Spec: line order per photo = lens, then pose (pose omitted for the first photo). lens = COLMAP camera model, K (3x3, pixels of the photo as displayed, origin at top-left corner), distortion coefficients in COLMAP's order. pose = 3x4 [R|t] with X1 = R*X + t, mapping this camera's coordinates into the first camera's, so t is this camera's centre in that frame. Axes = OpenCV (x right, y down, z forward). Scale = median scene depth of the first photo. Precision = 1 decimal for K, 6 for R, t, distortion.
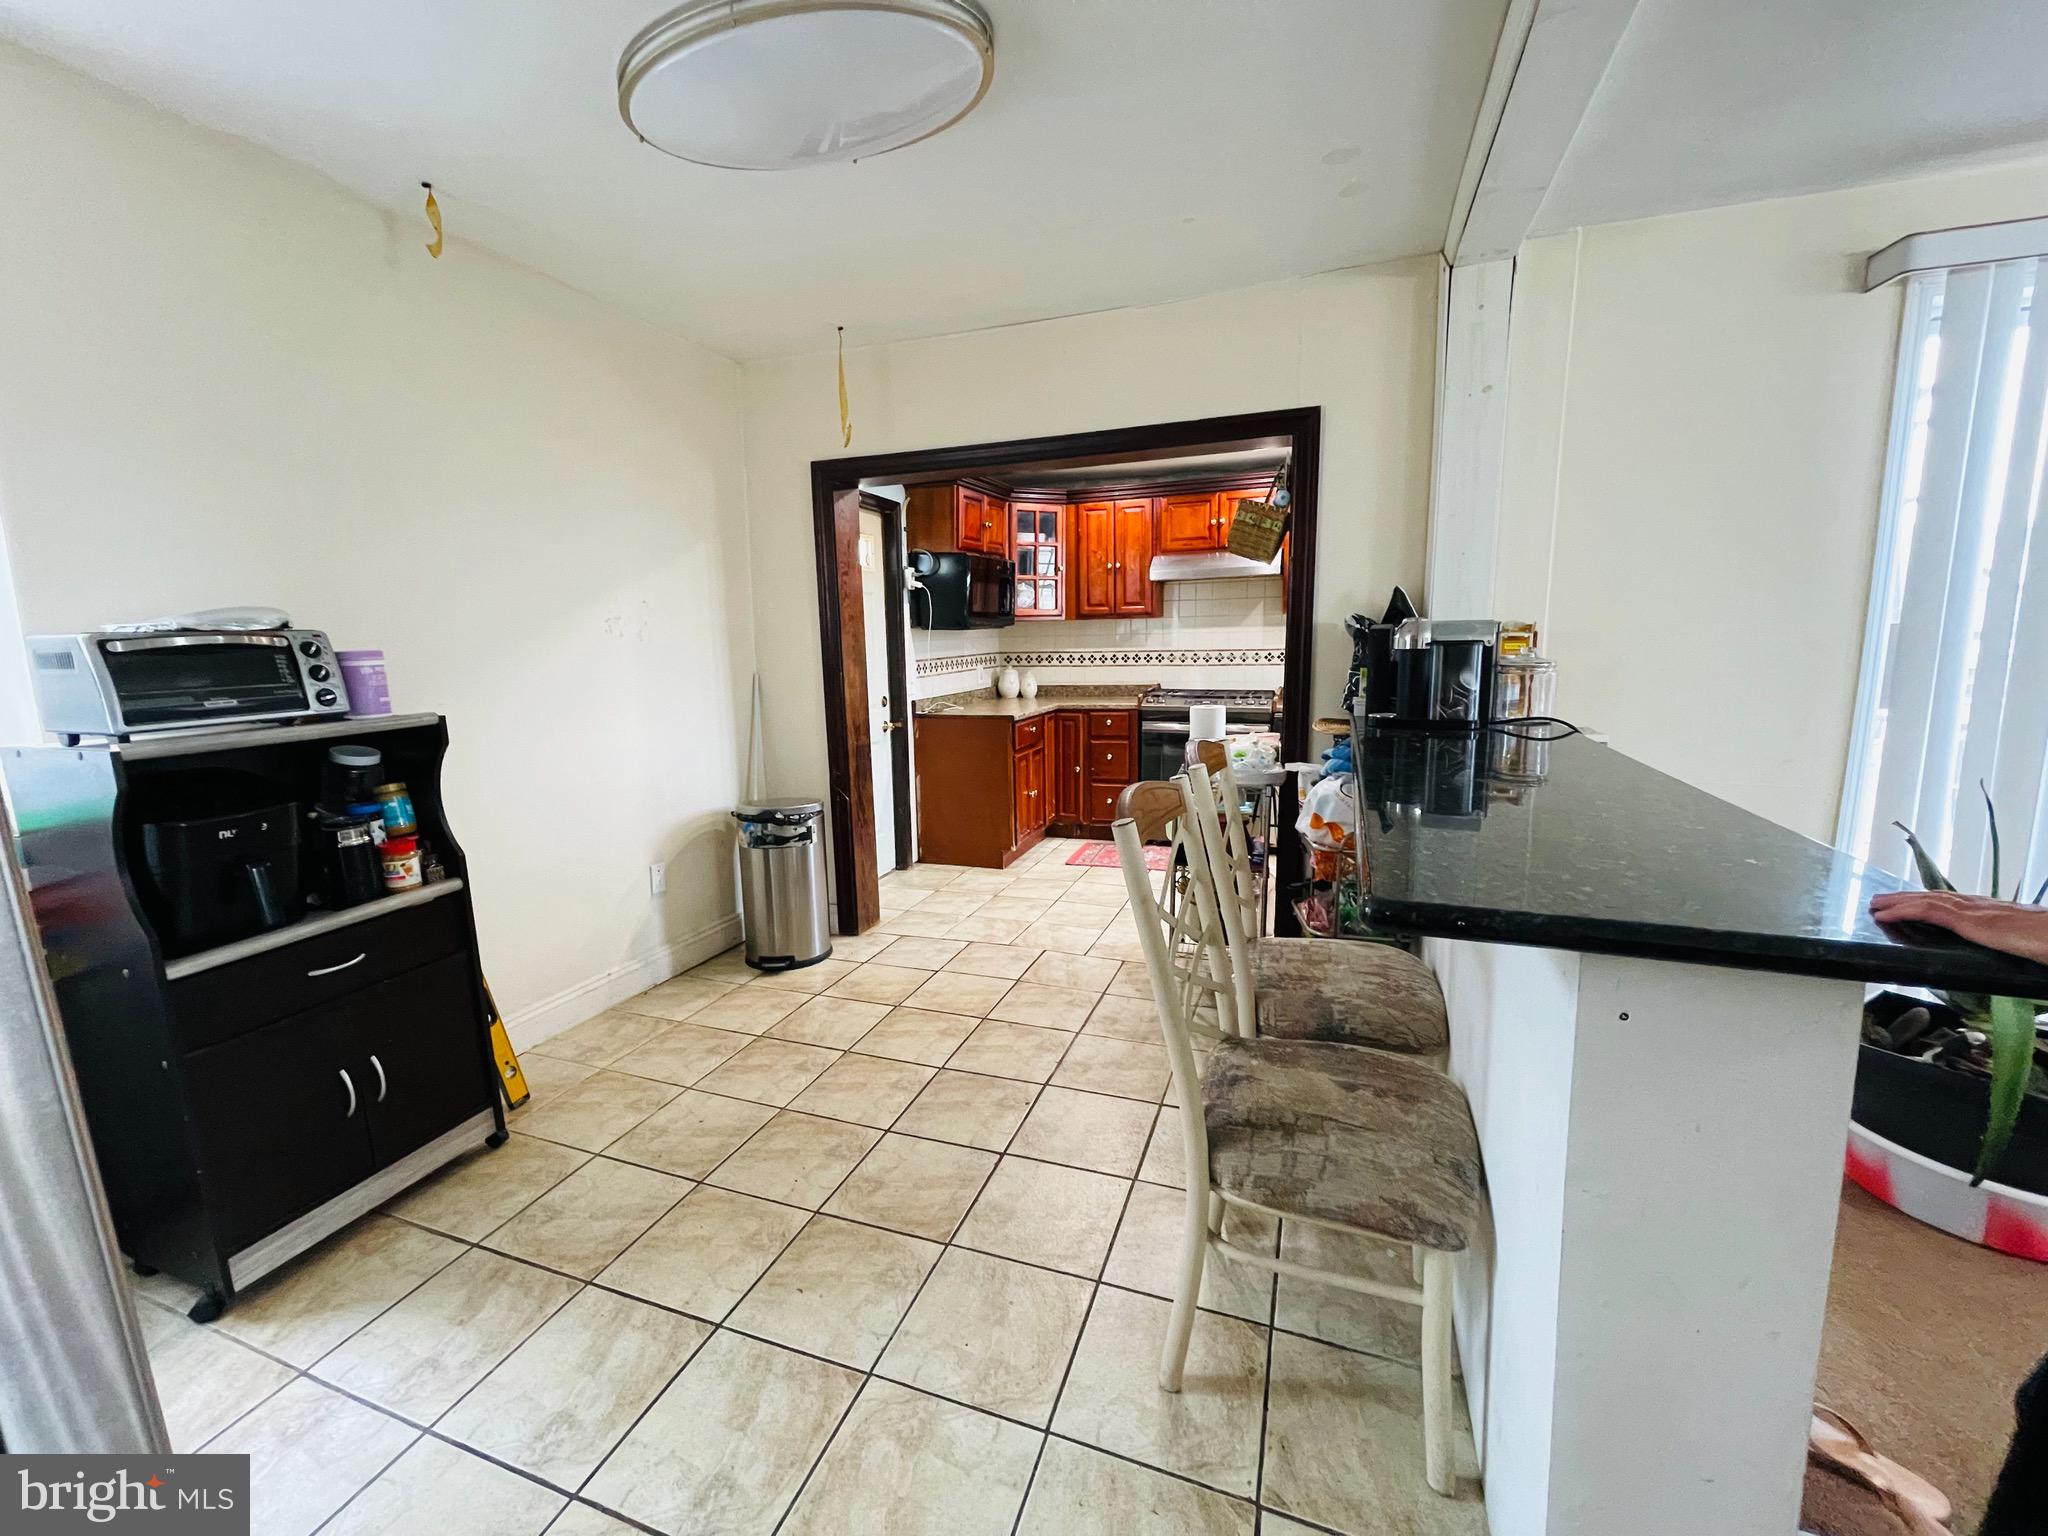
lens RADIAL K [[823.8, 0, 1010.0], [0, 823.8, 771.2], [0, 0, 1]] dist [-0.002158, -0.000936]
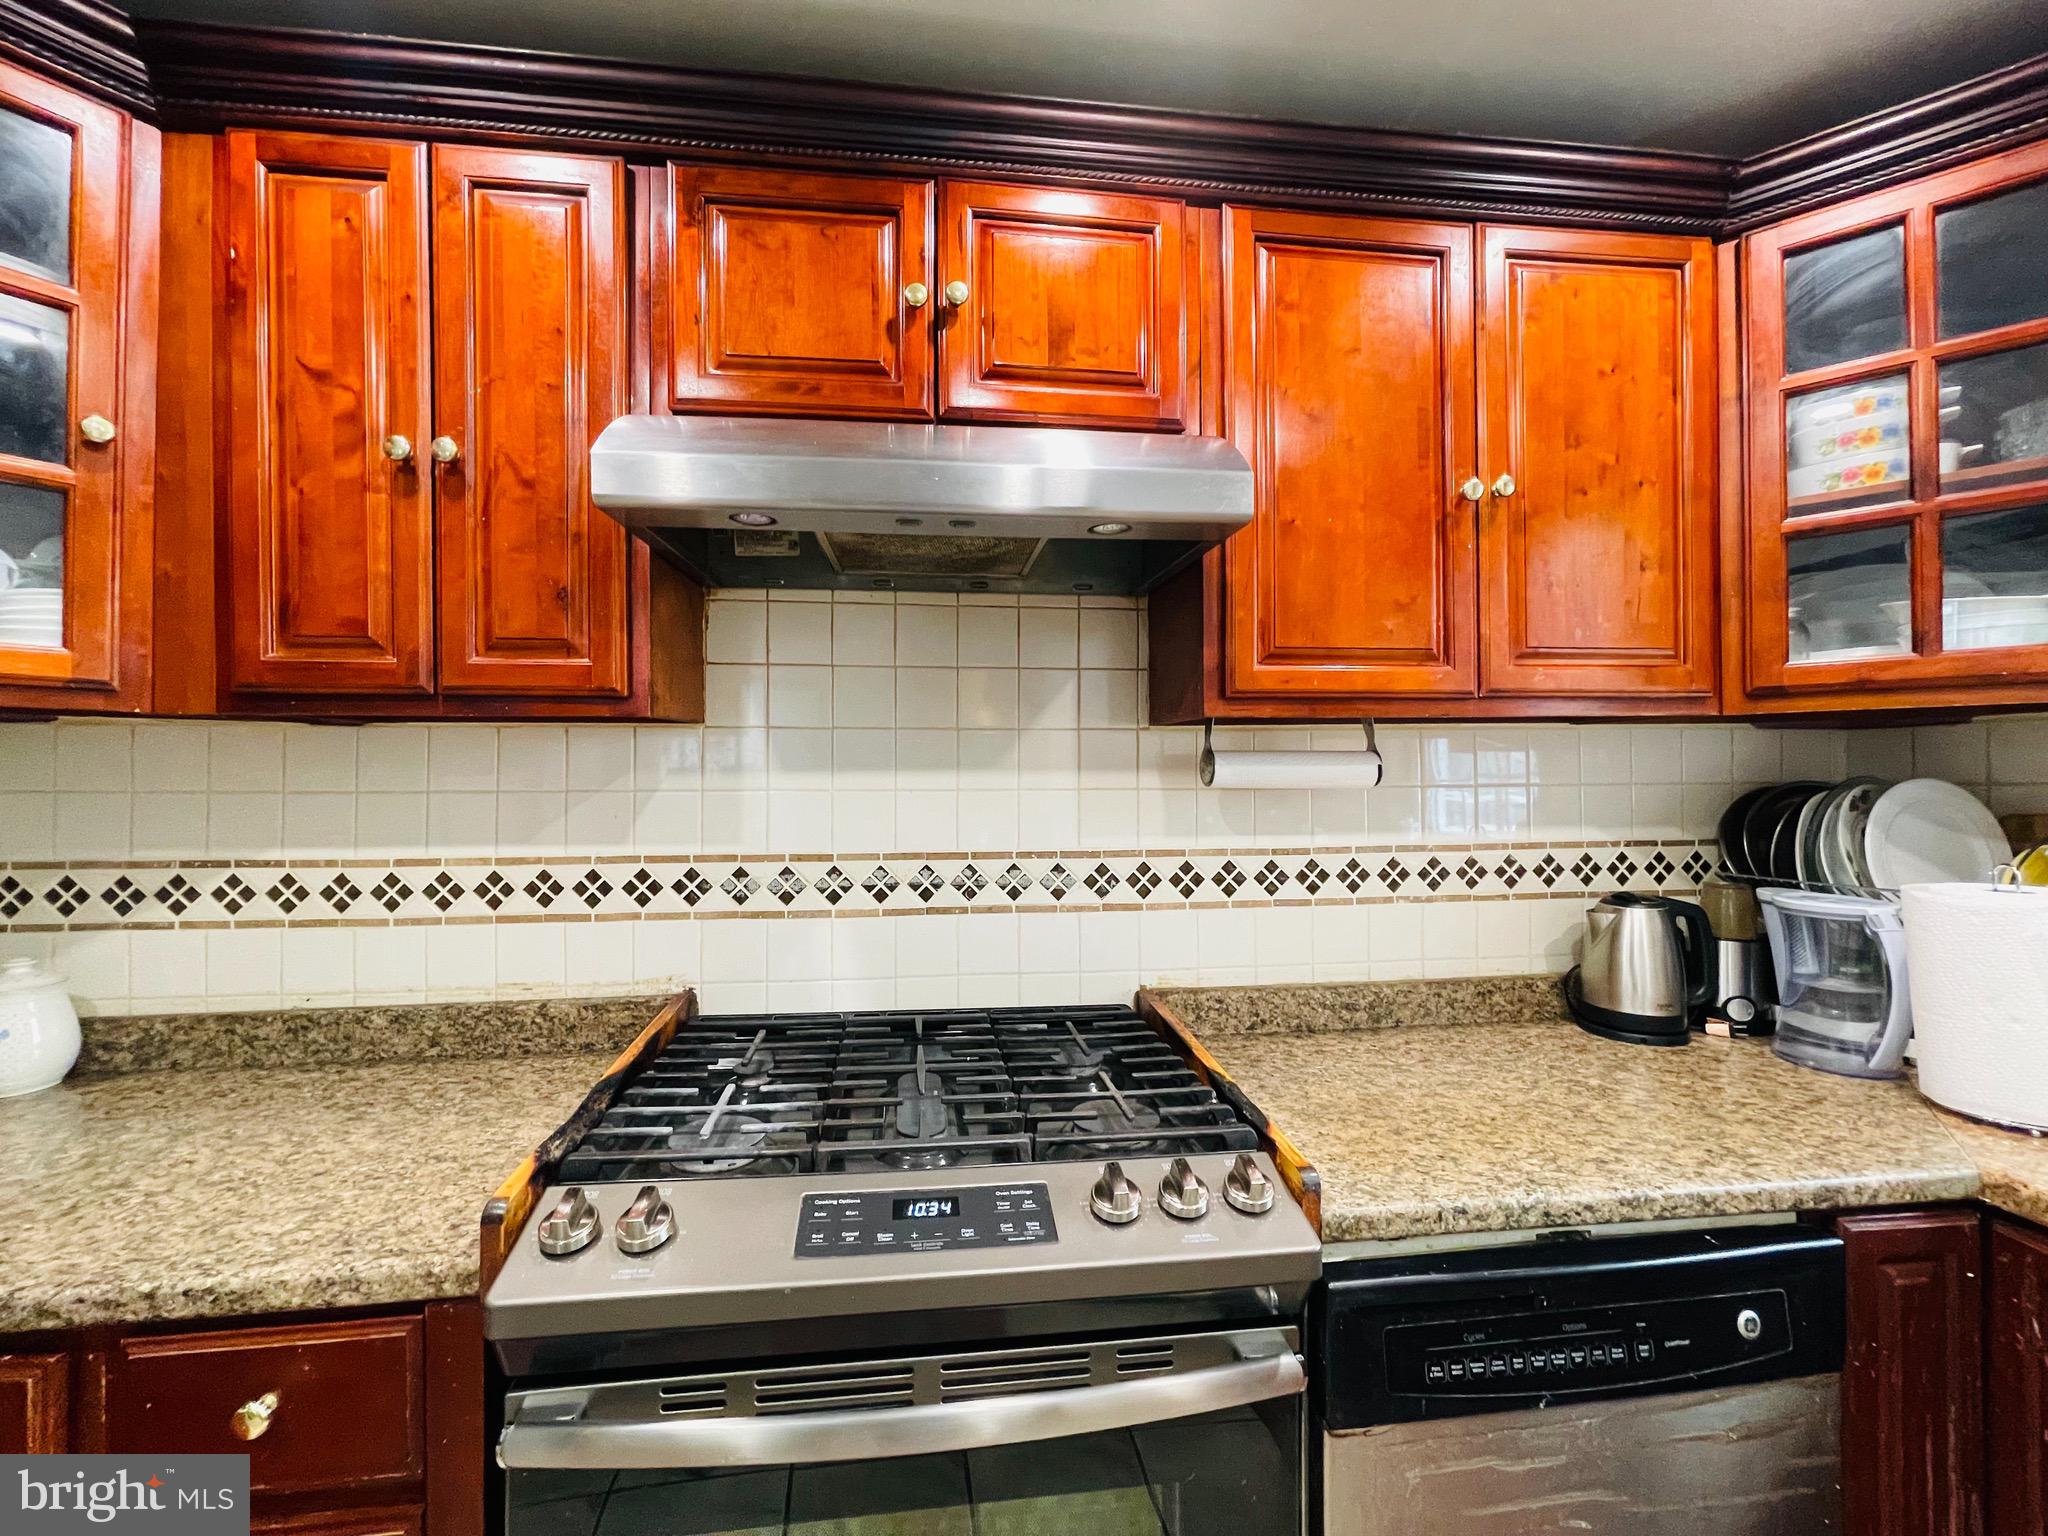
lens RADIAL K [[823.8, 0, 1012.6], [0, 823.8, 764.4], [0, 0, 1]] dist [-0.002158, -0.000936]
pose [[0.893153, 0.024036, 0.449109, 0.163928], [0.058801, 0.983759, -0.169589, -0.131989], [-0.445892, 0.177877, 0.877234, 0.769142]]
